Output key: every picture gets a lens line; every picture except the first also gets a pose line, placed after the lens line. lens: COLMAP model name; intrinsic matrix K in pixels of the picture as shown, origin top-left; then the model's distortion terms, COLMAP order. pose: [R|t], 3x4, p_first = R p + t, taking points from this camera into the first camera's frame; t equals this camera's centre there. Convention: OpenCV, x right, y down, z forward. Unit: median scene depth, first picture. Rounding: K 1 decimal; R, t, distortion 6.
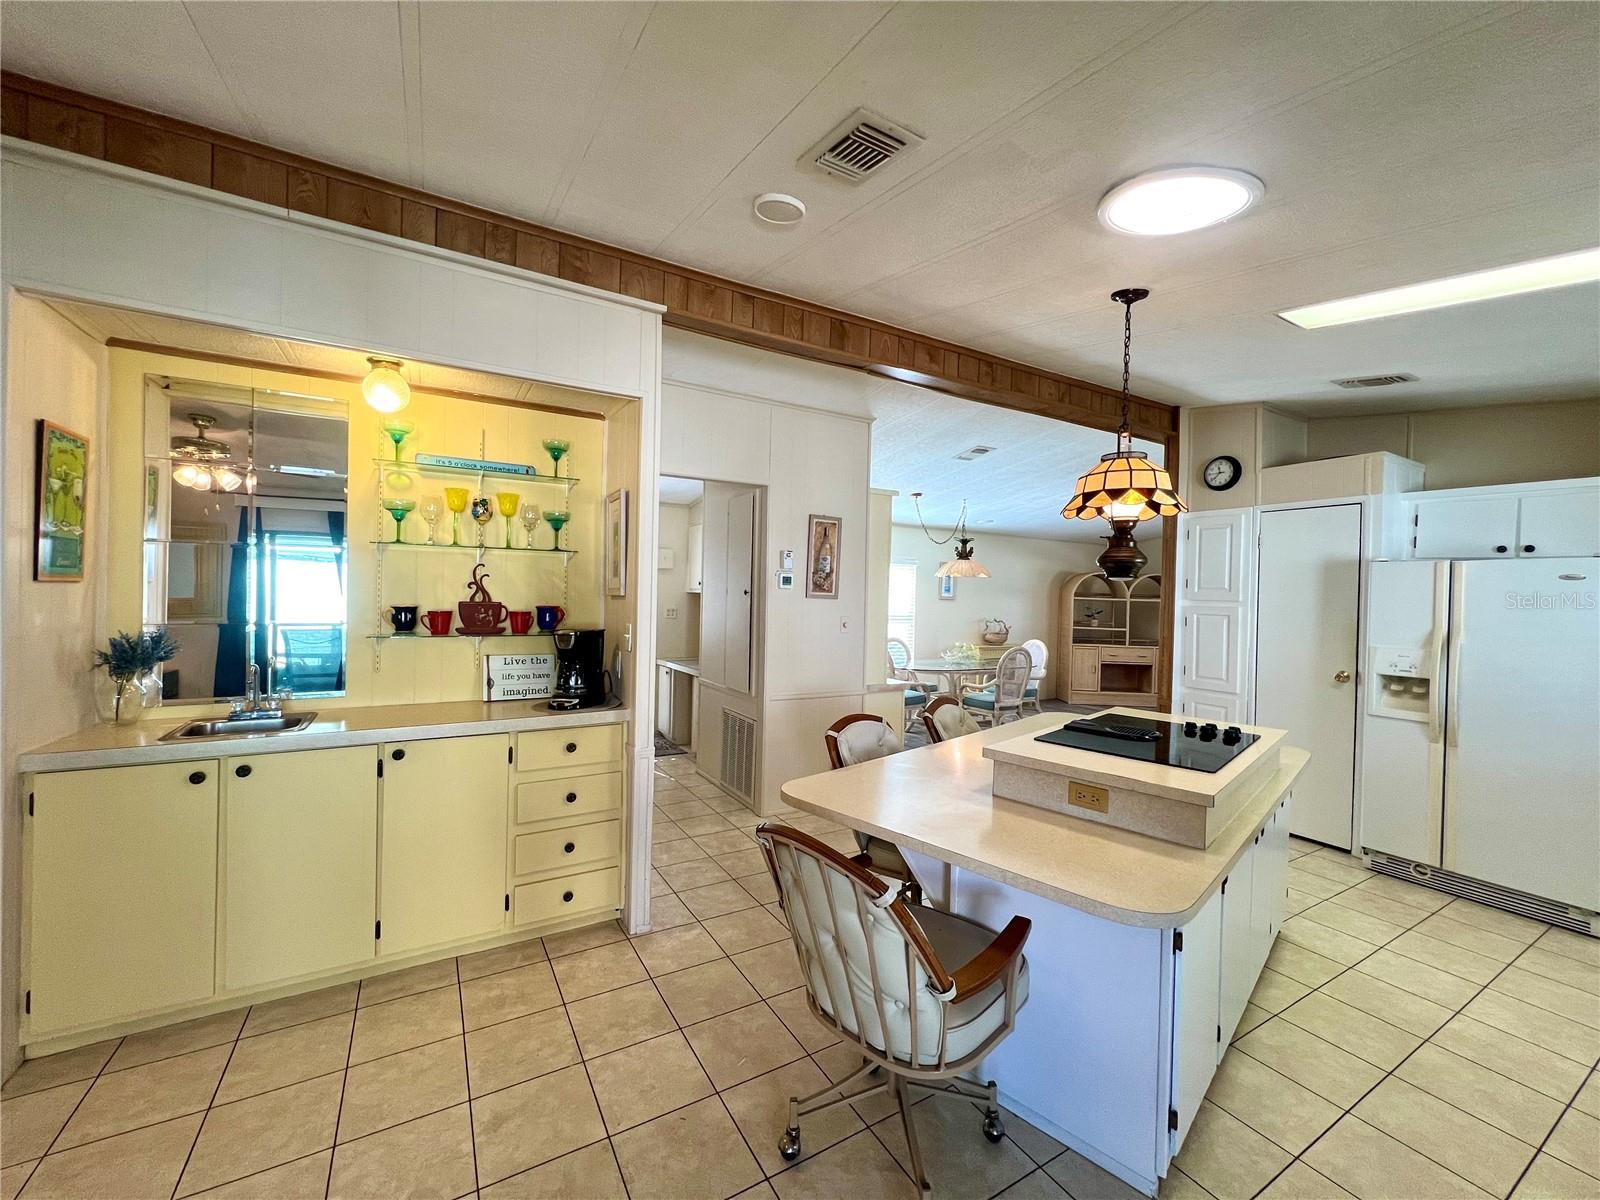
lens RADIAL K [[637.8, 0, 794.0], [0, 637.8, 598.2], [0, 0, 1]] dist [0.000732, -0.000325]
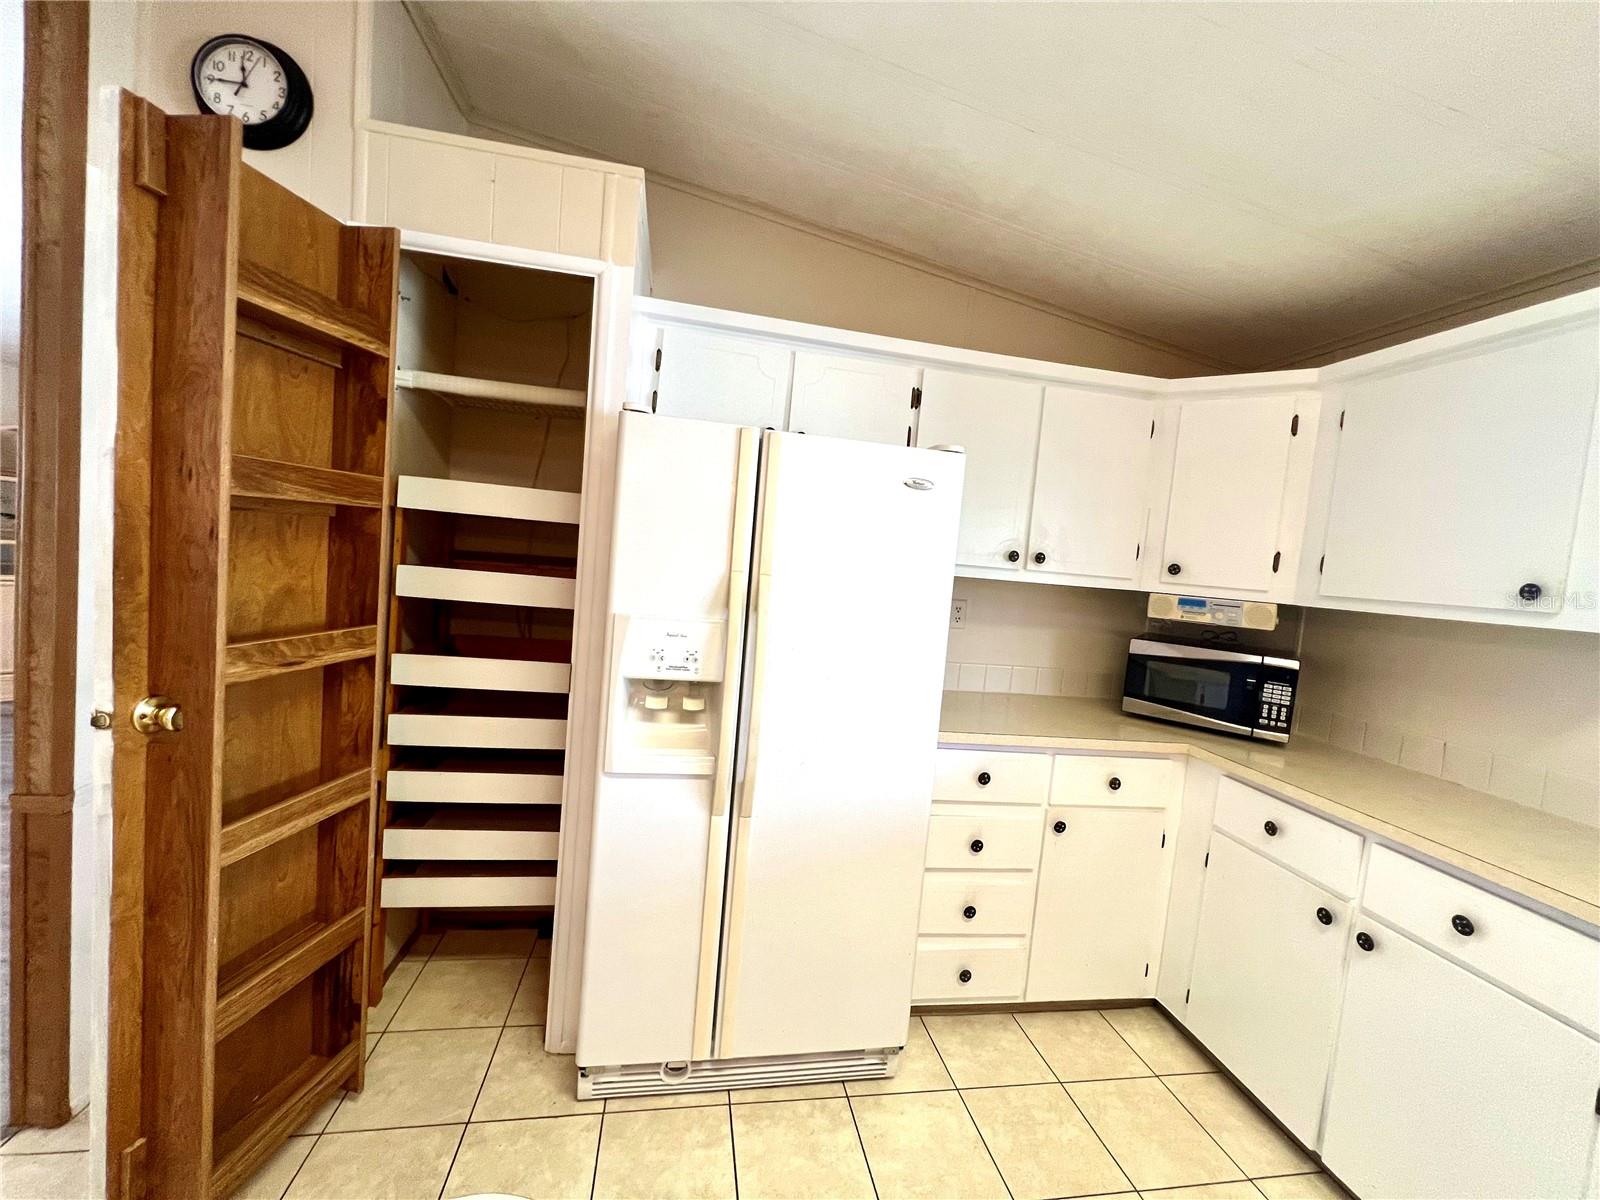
lens RADIAL K [[637.8, 0, 797.0], [0, 637.8, 602.0], [0, 0, 1]] dist [0.000732, -0.000325]
pose [[0.344466, -0.058666, 0.936964, 0.563342], [-0.064505, 0.994208, 0.085965, 0.024065], [-0.936580, -0.090051, 0.338687, 0.764046]]
